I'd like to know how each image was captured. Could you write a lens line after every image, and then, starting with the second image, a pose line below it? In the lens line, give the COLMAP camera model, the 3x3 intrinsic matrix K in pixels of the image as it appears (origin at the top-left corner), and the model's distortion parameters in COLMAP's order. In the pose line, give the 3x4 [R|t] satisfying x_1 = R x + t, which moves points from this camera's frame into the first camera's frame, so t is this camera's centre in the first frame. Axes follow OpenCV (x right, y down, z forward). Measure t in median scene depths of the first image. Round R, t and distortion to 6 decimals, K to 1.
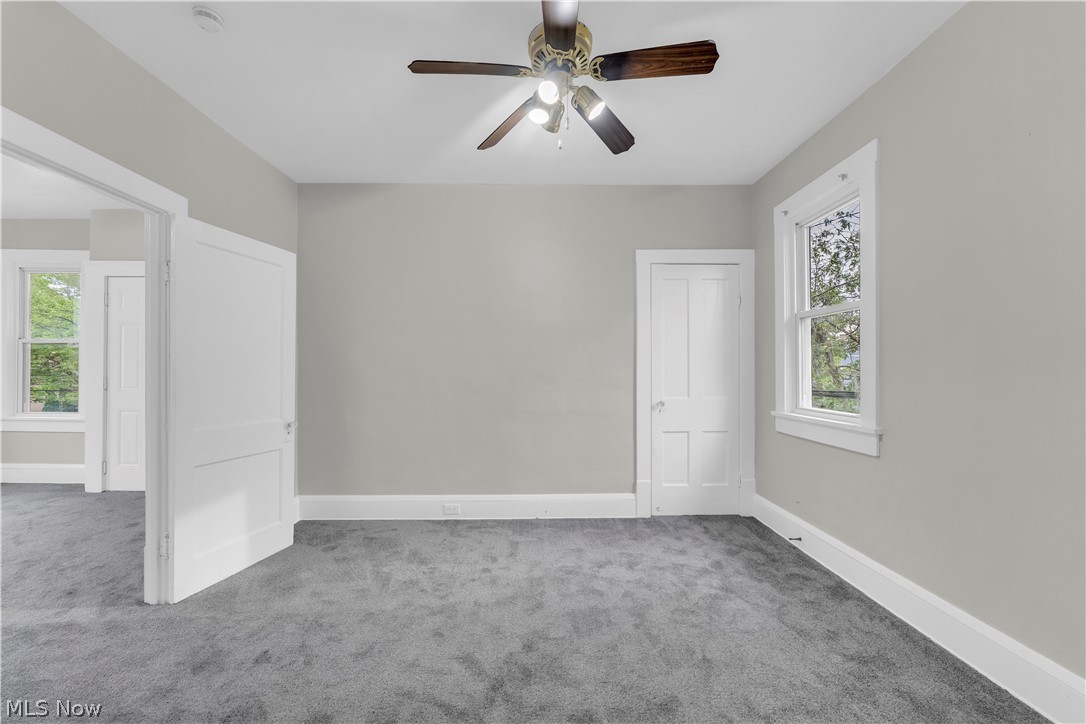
lens RADIAL K [[439.8, 0, 534.6], [0, 439.8, 371.6], [0, 0, 1]] dist [-0.002647, -0.000067]
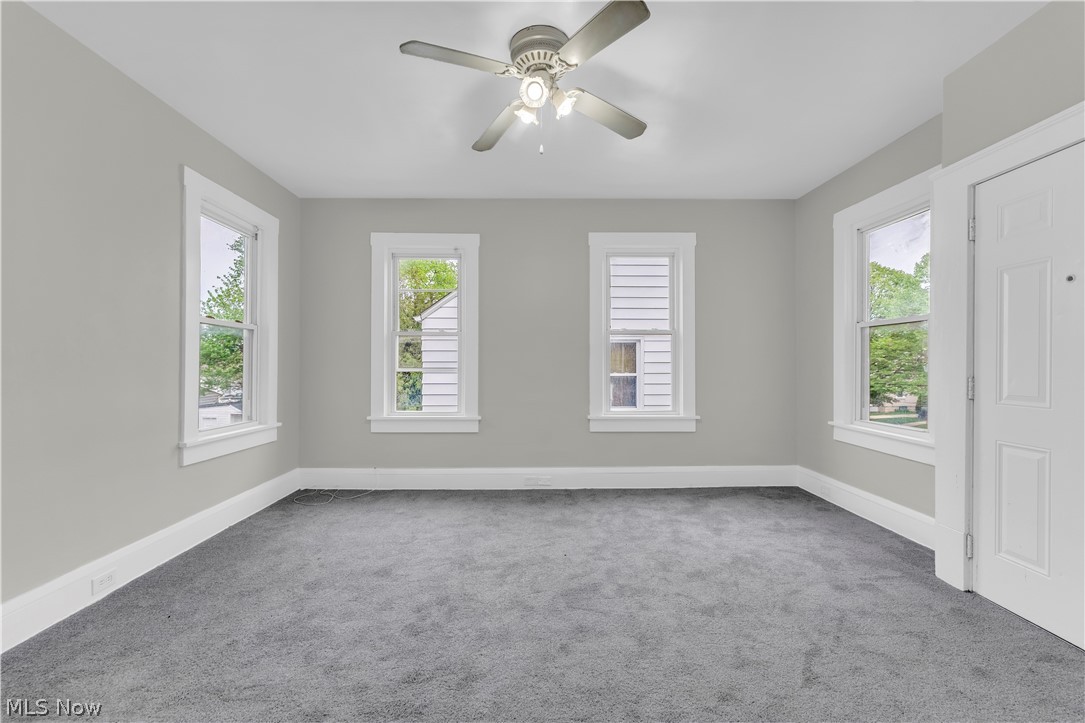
lens RADIAL K [[439.4, 0, 538.4], [0, 439.4, 361.3], [0, 0, 1]] dist [-0.002647, -0.000067]
pose [[0.012449, -0.009792, -0.999875, -0.452796], [-0.004864, 0.999940, -0.009853, 0.002616], [0.999911, 0.004986, 0.012401, 0.468549]]
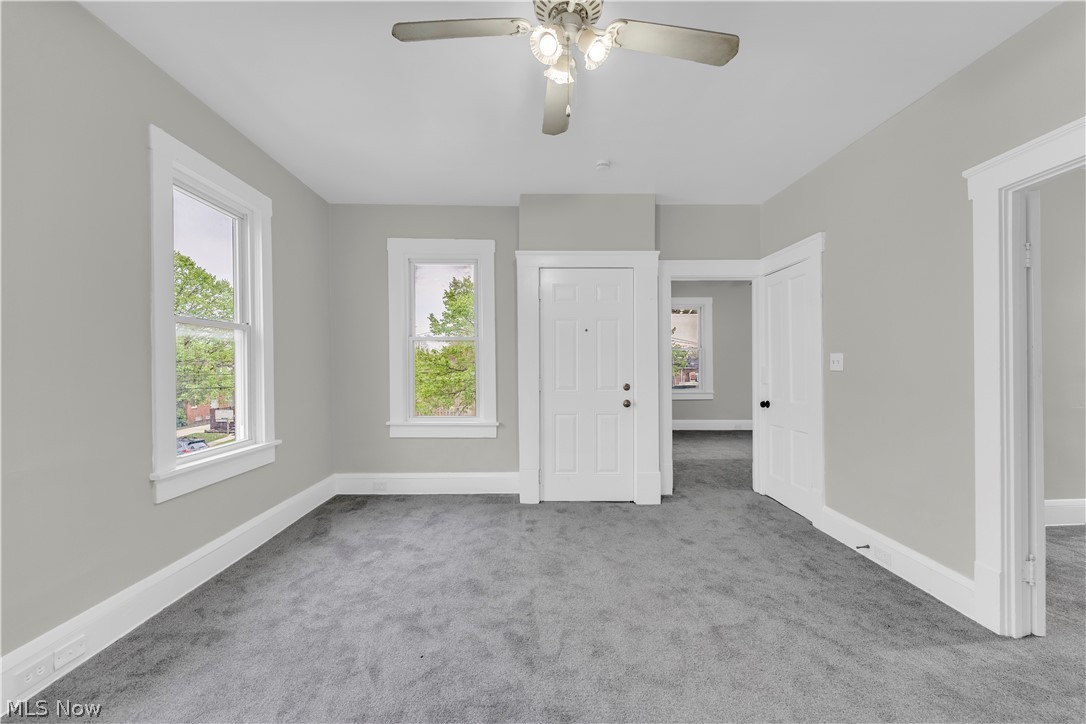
lens RADIAL K [[439.8, 0, 545.5], [0, 439.8, 360.7], [0, 0, 1]] dist [-0.002647, -0.000067]
pose [[0.999833, -0.008267, 0.016283, -0.977581], [0.008584, 0.999773, -0.019503, -0.003781], [-0.016118, 0.019640, 0.999677, 0.076614]]
